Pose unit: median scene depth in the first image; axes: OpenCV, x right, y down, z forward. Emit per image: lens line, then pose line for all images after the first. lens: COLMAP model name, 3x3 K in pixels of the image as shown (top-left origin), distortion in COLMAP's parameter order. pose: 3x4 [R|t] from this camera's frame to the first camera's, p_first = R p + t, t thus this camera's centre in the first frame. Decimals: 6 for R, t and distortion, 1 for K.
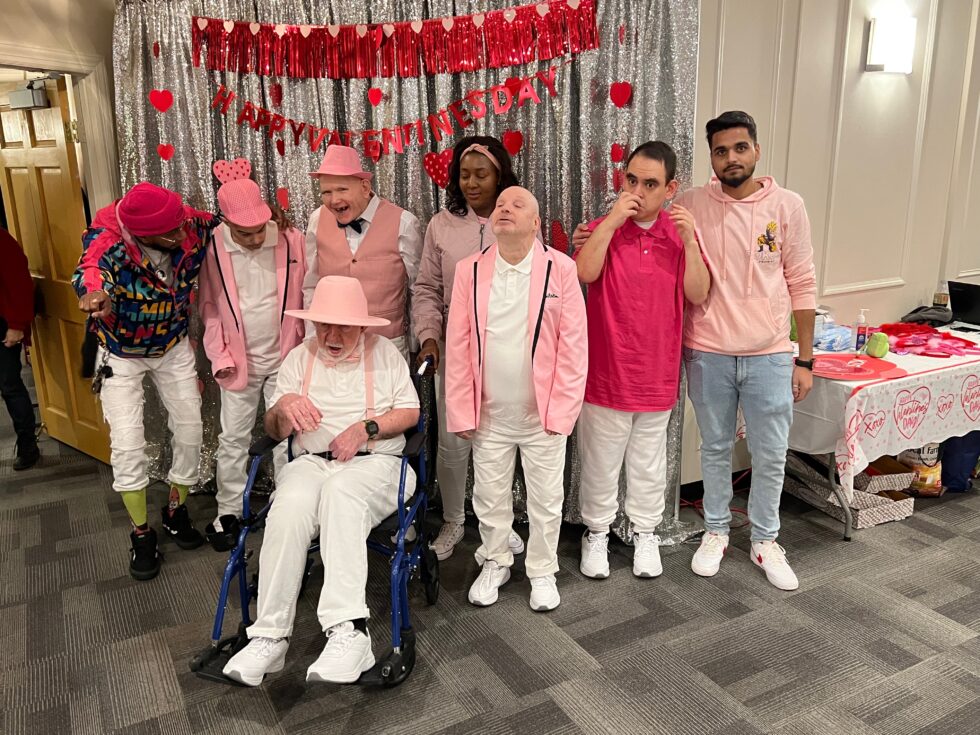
lens RADIAL K [[860.7, 0, 490.5], [0, 860.7, 362.2], [0, 0, 1]] dist [0.031436, -0.009098]
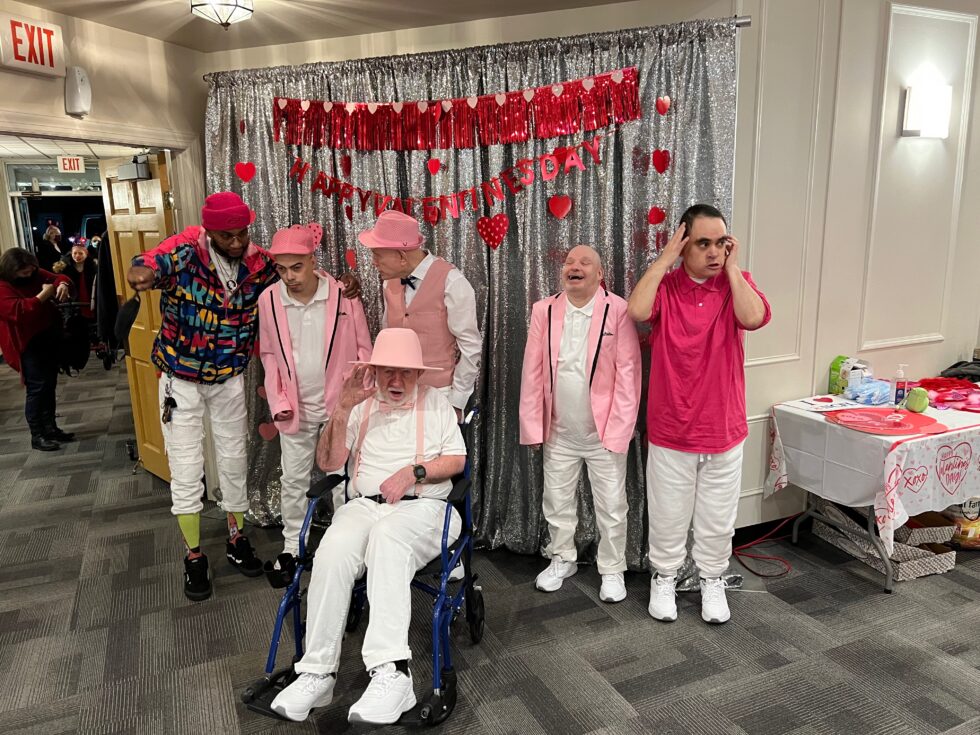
lens RADIAL K [[773.4, 0, 490.5], [0, 773.4, 368.4], [0, 0, 1]] dist [0.057913, -0.061736]
pose [[0.996743, 0.010313, -0.079978, 0.019008], [-0.013788, 0.998979, -0.043022, -0.010727], [0.079453, 0.043985, 0.995868, 0.038731]]
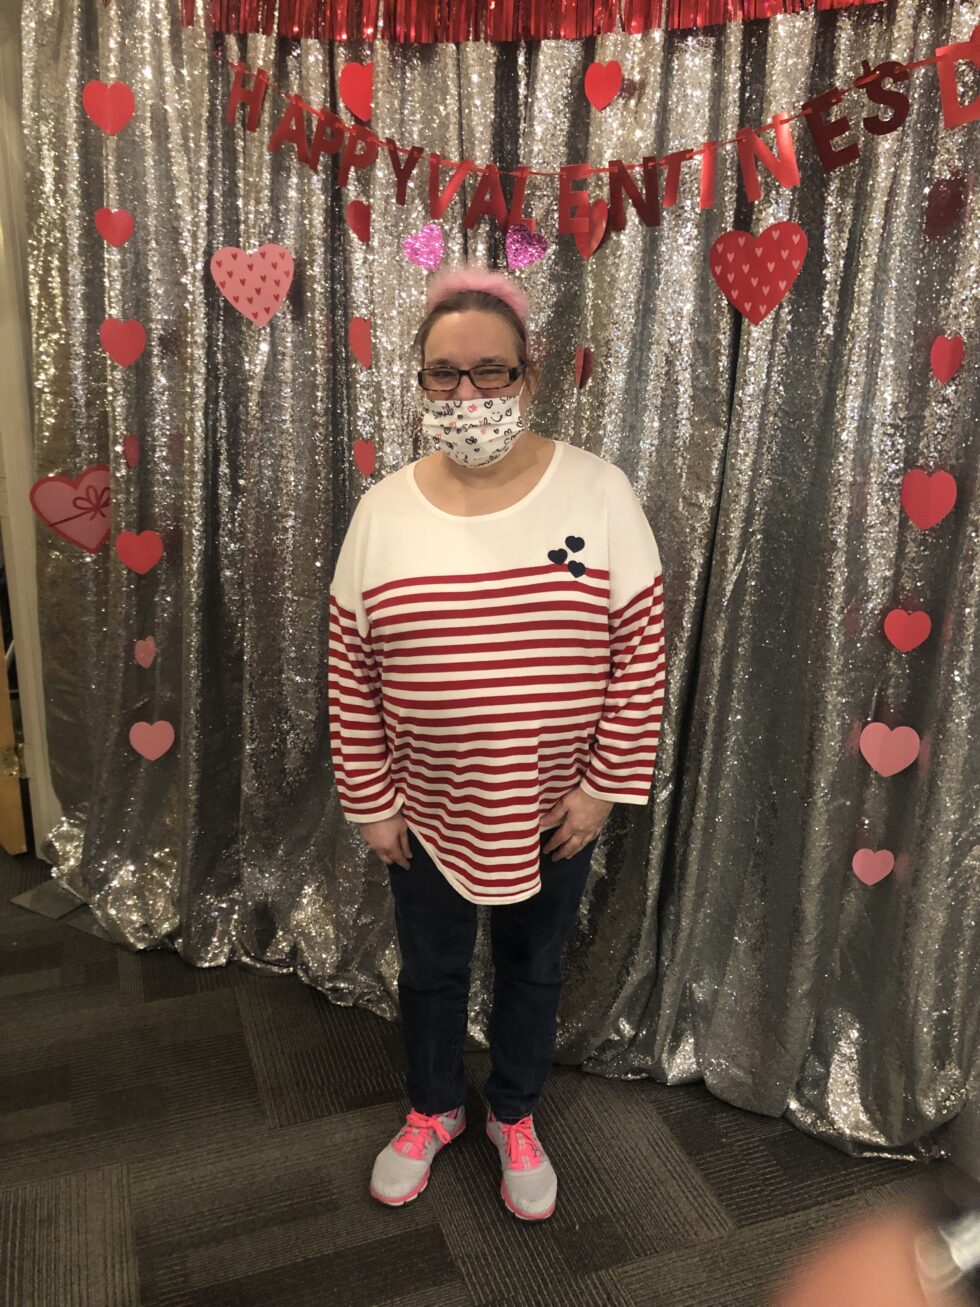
lens RADIAL K [[1066.4, 0, 487.1], [0, 1066.4, 642.7], [0, 0, 1]] dist [0.023595, -0.015642]
pose [[0.989132, 0.080396, -0.123102, -0.104987], [-0.075866, 0.996272, 0.041062, -0.069589], [0.125945, -0.031276, 0.991544, 0.501235]]
